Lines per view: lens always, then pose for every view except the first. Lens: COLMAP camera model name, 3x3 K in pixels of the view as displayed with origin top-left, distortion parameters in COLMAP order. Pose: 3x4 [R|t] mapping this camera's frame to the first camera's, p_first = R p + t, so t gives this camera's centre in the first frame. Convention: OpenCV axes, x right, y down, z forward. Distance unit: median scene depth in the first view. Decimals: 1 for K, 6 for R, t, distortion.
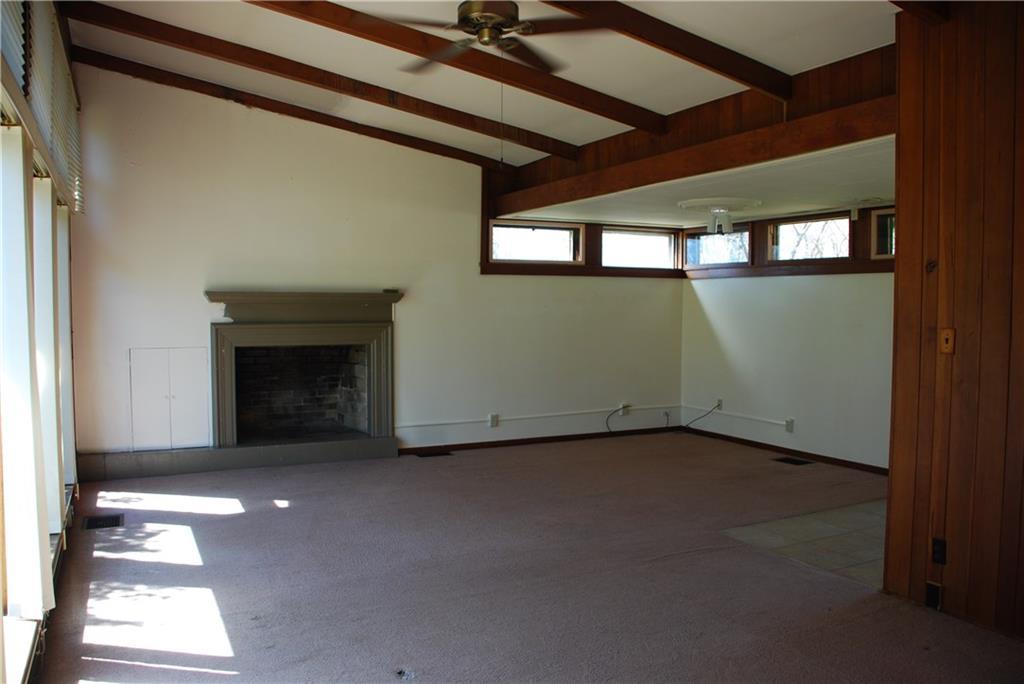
lens RADIAL K [[801.5, 0, 512.0], [0, 801.5, 342.0], [0, 0, 1]] dist [-0.172776, 0.137865]
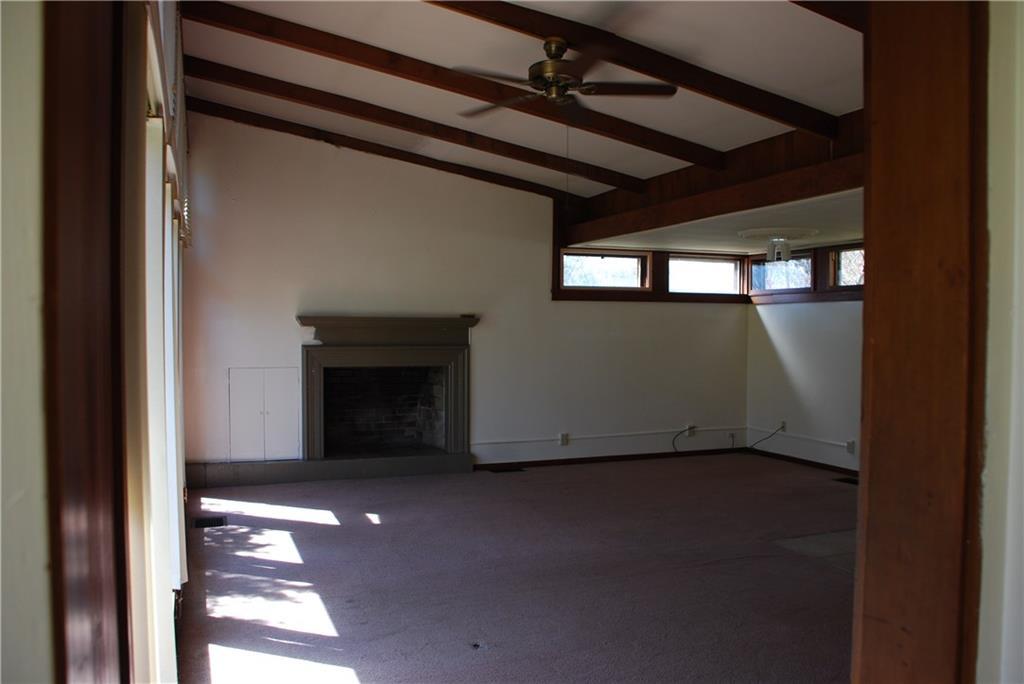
lens RADIAL K [[828.9, 0, 512.0], [0, 828.9, 342.0], [0, 0, 1]] dist [0.000256, 0.000010]
pose [[0.995762, 0.002659, -0.091928, 0.010408], [-0.005385, 0.999553, -0.029420, 0.003243], [0.091808, 0.029791, 0.995331, -0.106868]]
